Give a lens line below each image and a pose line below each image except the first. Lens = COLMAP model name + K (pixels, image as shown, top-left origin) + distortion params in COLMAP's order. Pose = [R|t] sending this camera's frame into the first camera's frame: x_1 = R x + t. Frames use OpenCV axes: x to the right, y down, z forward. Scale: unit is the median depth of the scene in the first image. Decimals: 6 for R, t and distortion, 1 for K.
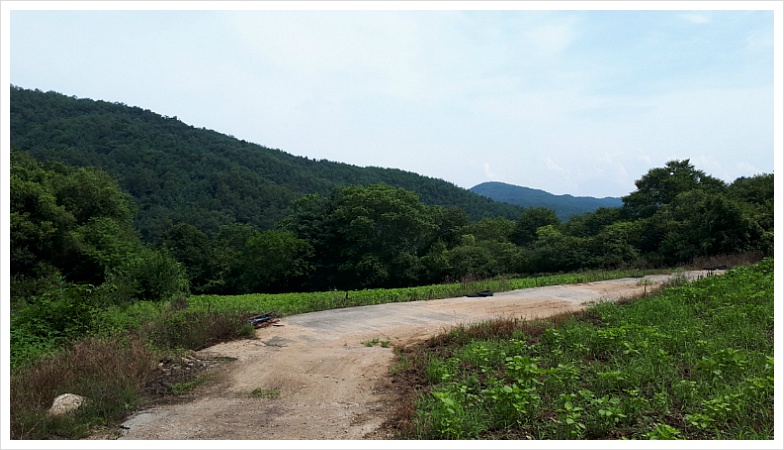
lens RADIAL K [[591.8, 0, 390.0], [0, 591.8, 223.3], [0, 0, 1]] dist [0.008971, -0.007709]
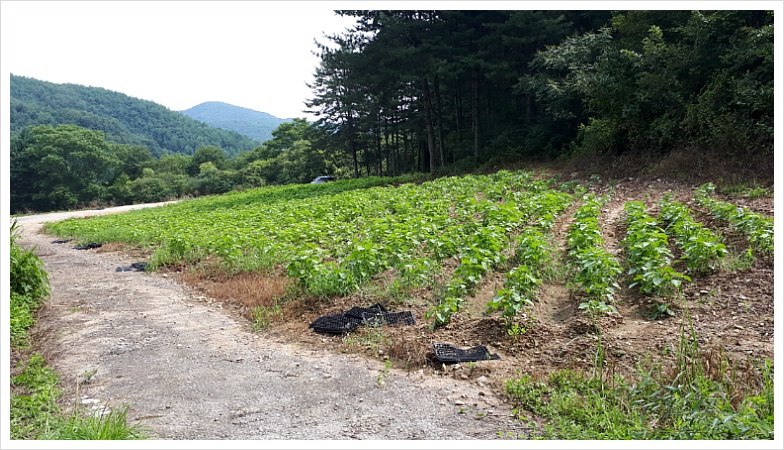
lens RADIAL K [[591.8, 0, 396.5], [0, 591.8, 226.5], [0, 0, 1]] dist [0.008971, -0.007709]
pose [[0.896275, -0.048014, 0.440892, 0.042279], [-0.012863, 0.990890, 0.134059, -0.037072], [-0.443312, -0.125825, 0.887492, -0.411294]]
